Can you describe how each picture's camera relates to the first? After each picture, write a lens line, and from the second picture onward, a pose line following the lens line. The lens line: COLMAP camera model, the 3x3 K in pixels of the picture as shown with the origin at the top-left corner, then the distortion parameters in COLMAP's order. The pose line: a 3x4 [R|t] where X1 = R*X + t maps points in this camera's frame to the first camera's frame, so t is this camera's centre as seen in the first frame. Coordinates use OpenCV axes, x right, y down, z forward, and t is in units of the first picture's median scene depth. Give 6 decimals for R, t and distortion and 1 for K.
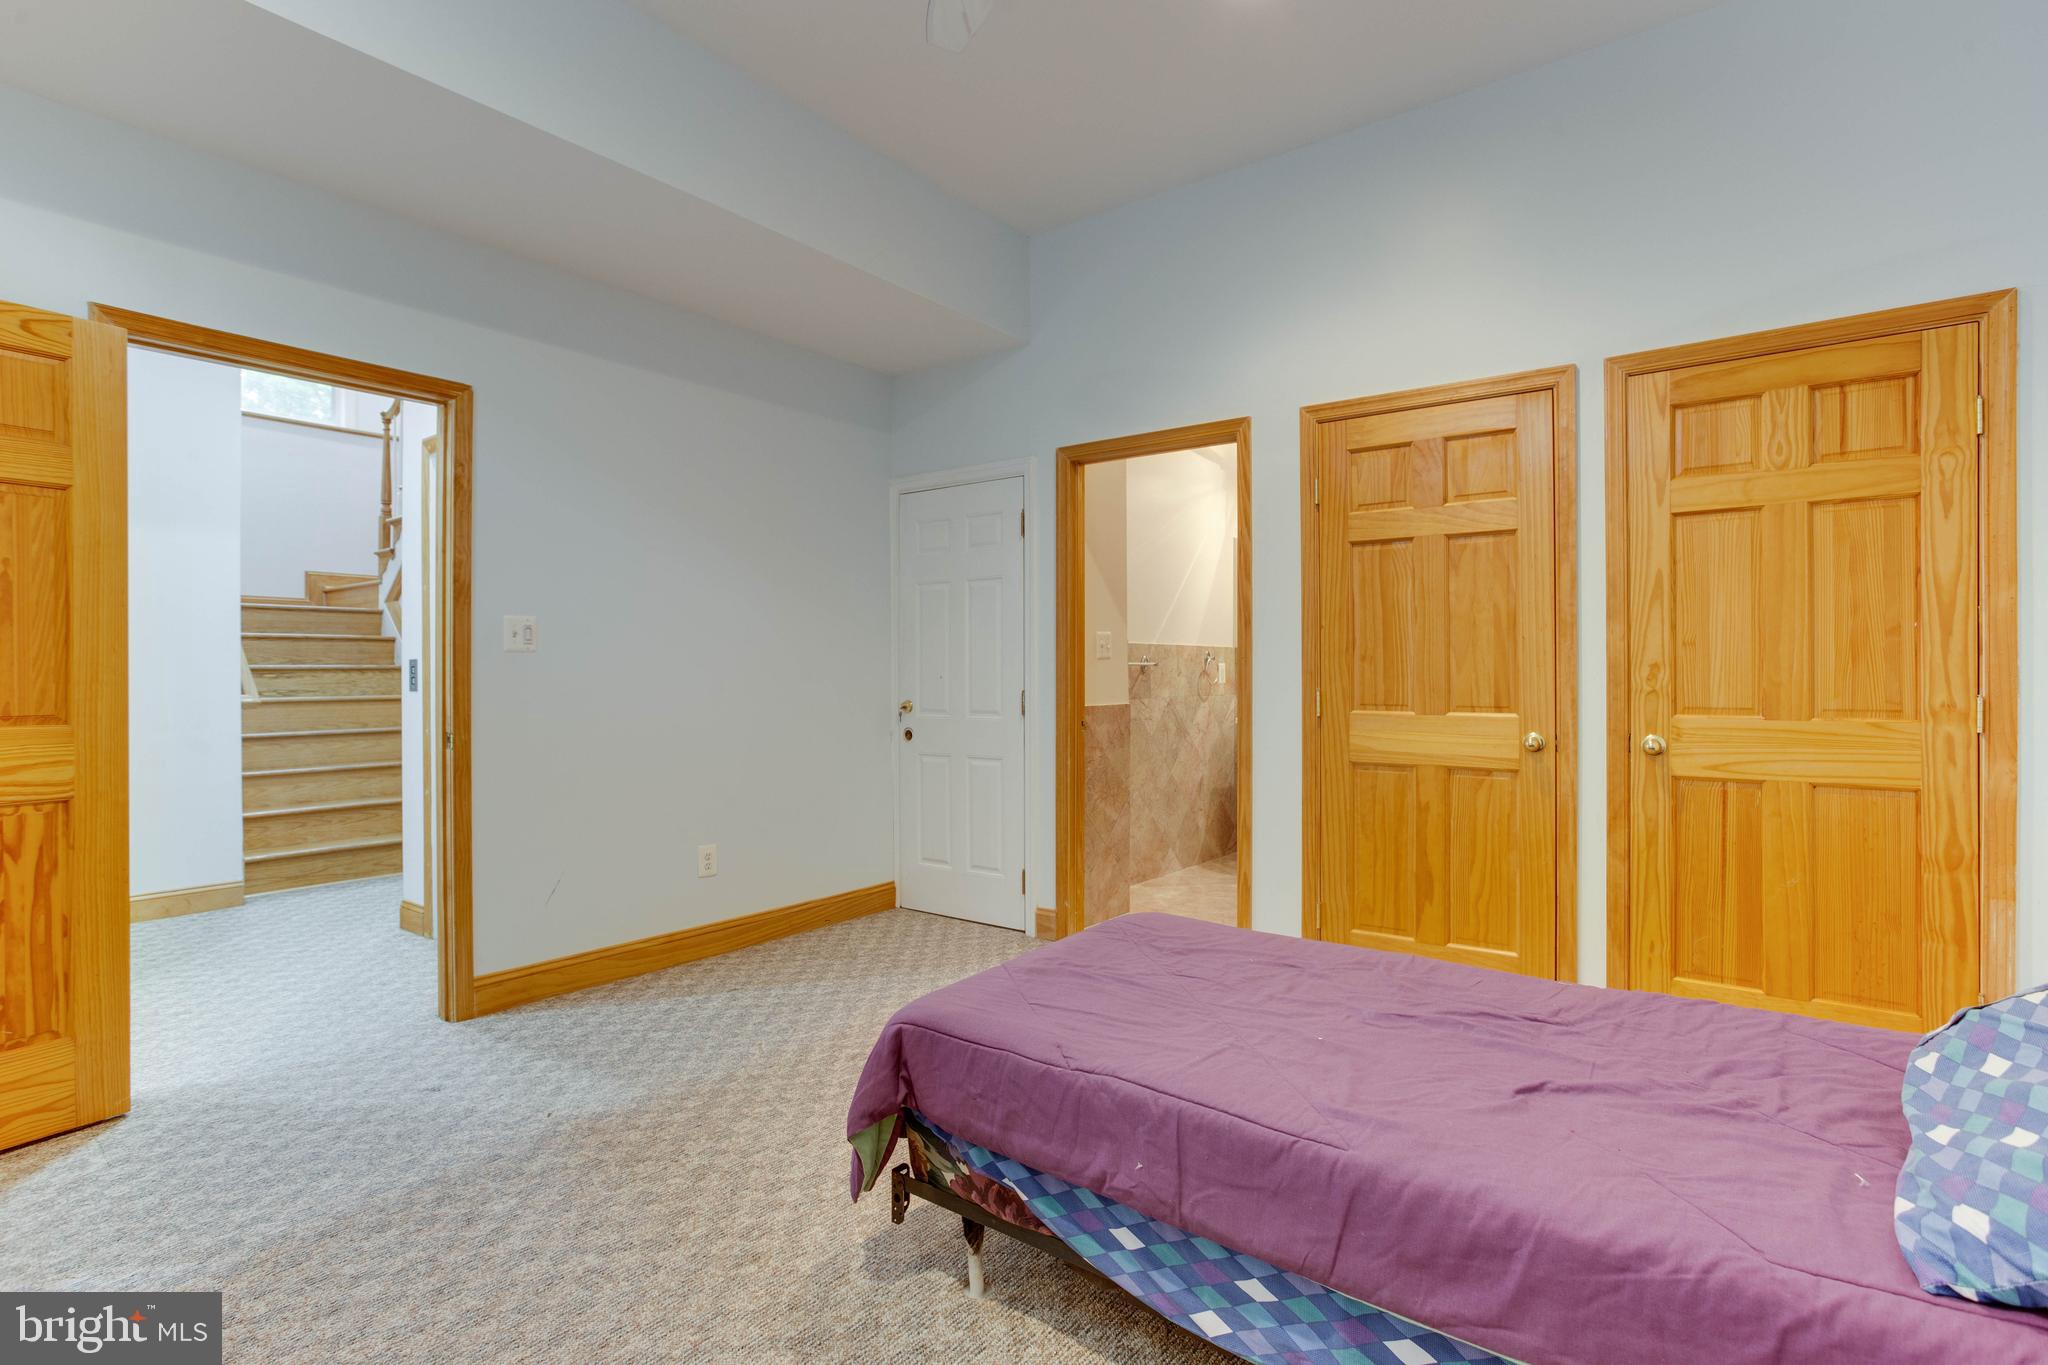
lens RADIAL K [[1037.1, 0, 1007.3], [0, 1037.1, 673.6], [0, 0, 1]] dist [-0.042615, 0.000567]
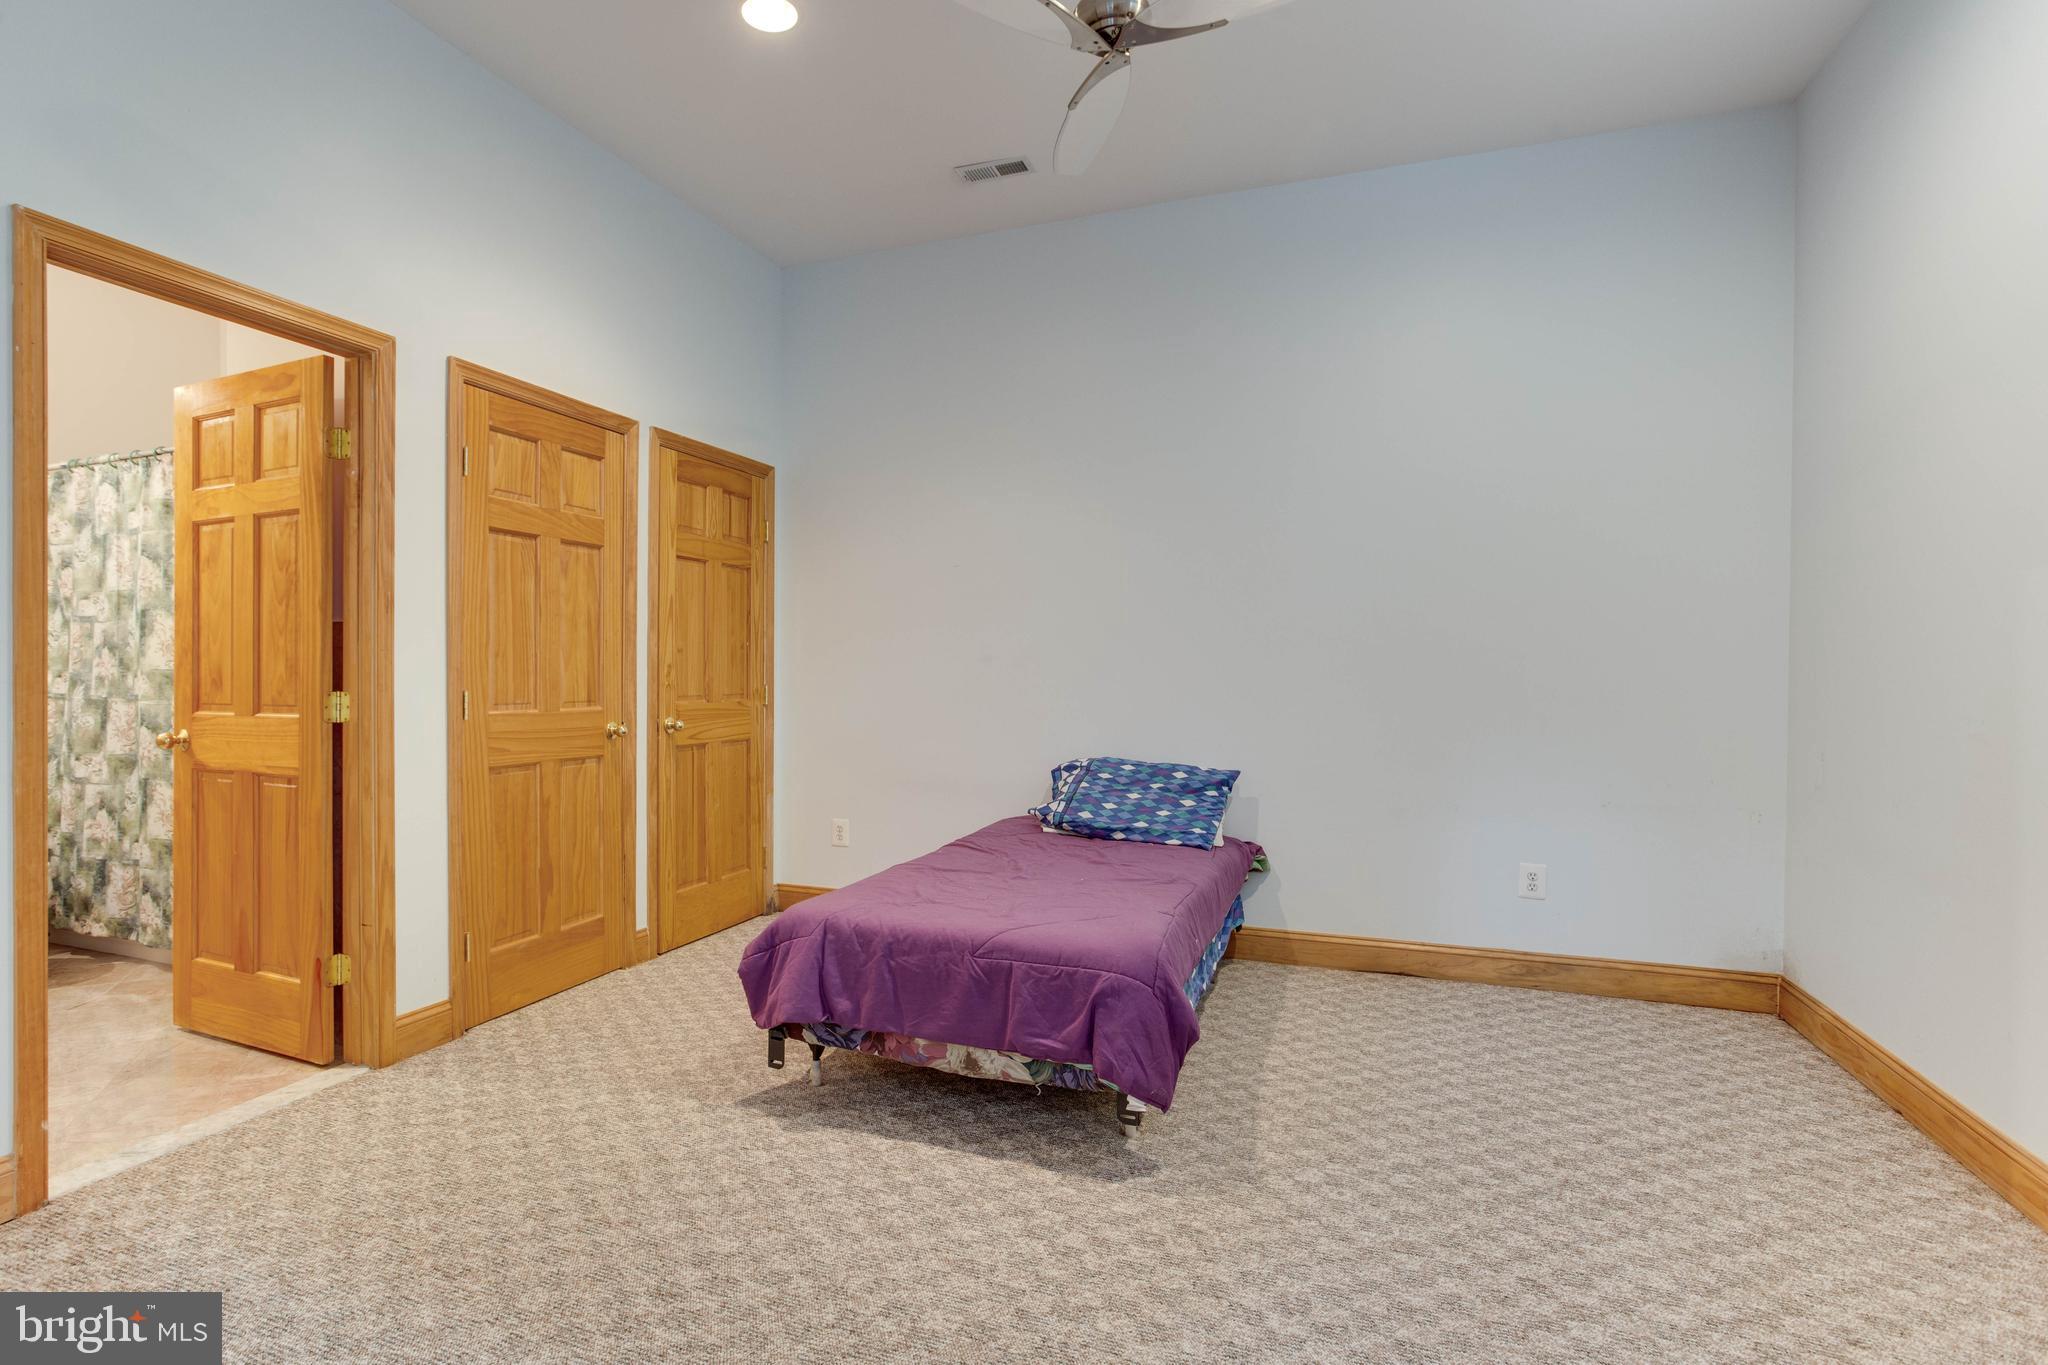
lens RADIAL K [[1037.1, 0, 1007.3], [0, 1037.1, 673.6], [0, 0, 1]] dist [-0.042615, 0.000567]
pose [[-0.339802, -0.001993, 0.940495, -0.802963], [-0.003261, 0.999994, 0.000941, -0.000178], [-0.940491, -0.002747, -0.339807, 1.042851]]
